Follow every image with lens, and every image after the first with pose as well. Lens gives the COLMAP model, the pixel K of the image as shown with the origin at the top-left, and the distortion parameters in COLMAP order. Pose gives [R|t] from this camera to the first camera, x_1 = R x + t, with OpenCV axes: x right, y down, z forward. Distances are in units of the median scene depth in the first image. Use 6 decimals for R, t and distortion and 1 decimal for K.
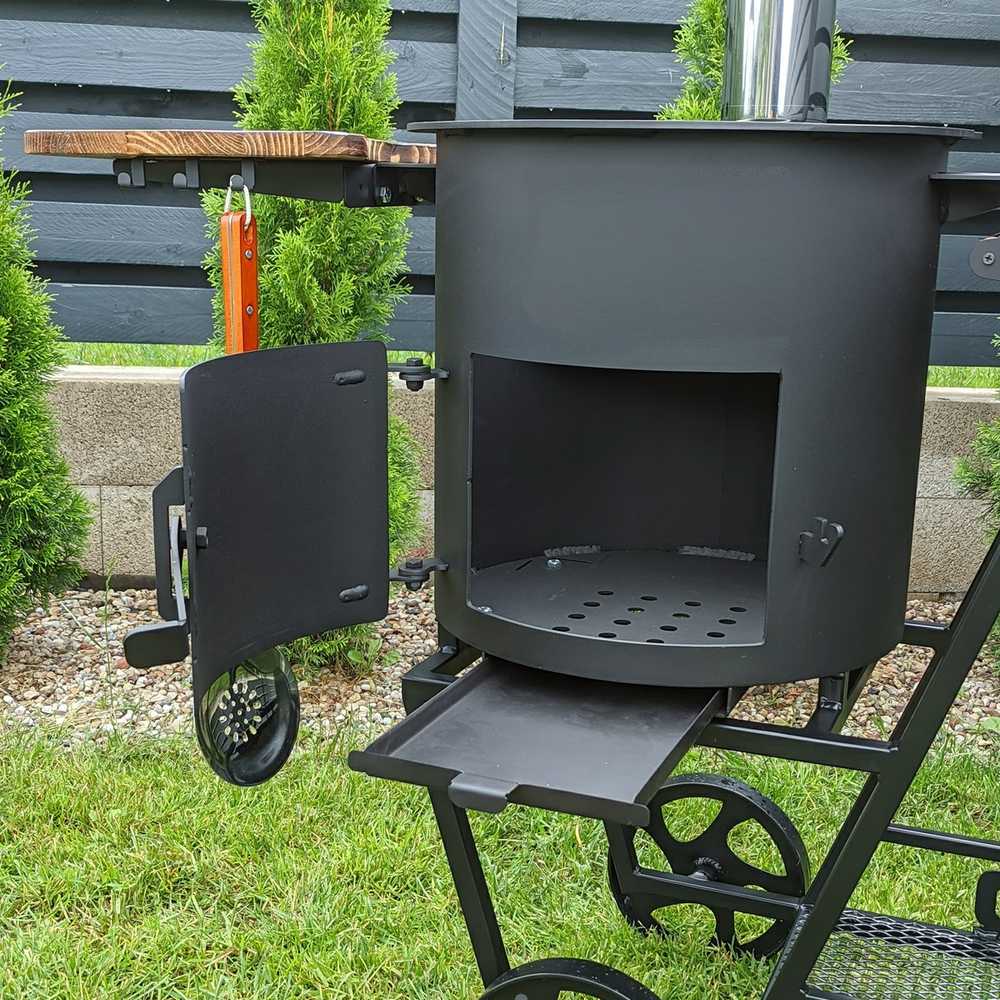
lens RADIAL K [[1583.0, 0, 461.7], [0, 1583.0, 489.8], [0, 0, 1]] dist [-0.049406, 0.100990]
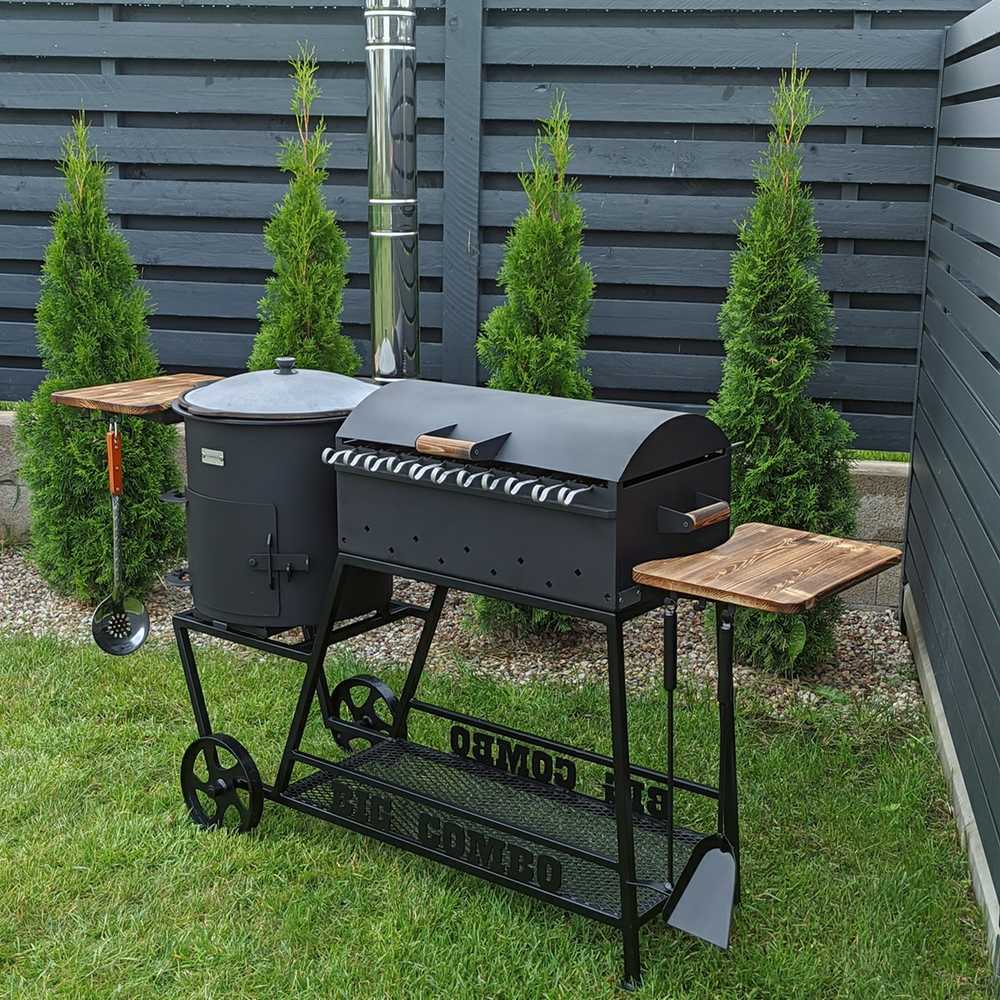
lens RADIAL K [[1583.0, 0, 461.7], [0, 1583.0, 489.8], [0, 0, 1]] dist [-0.049406, 0.100990]
pose [[0.950650, 0.038293, -0.307894, 0.929573], [-0.033482, 0.999221, 0.020896, -0.113408], [0.308455, -0.009555, 0.951191, -0.955193]]
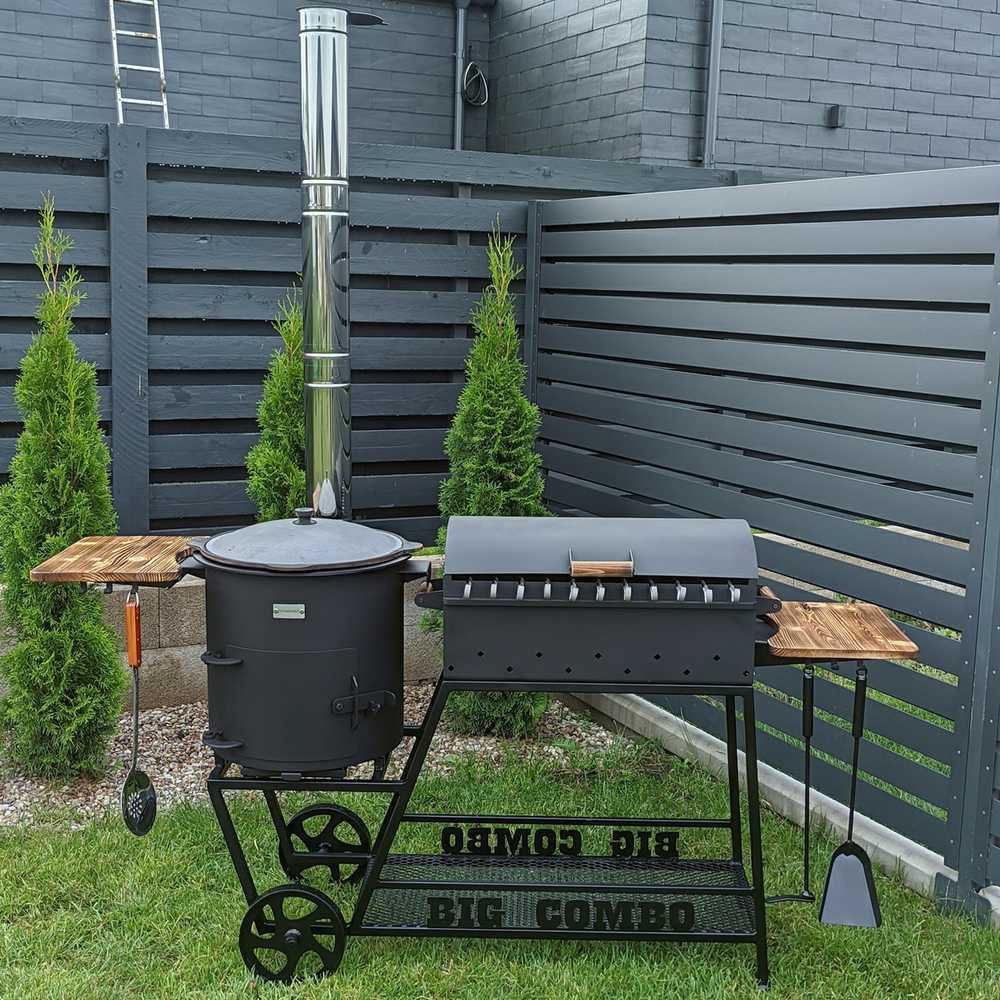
lens RADIAL K [[1461.0, 0, 500.0], [0, 1461.0, 500.0], [0, 0, 1]] dist [-0.004228, 0.018739]
pose [[0.935261, -0.072804, 0.346392, -0.285073], [0.084085, 0.996303, -0.017628, -0.183935], [-0.343828, 0.045613, 0.937924, -1.007007]]
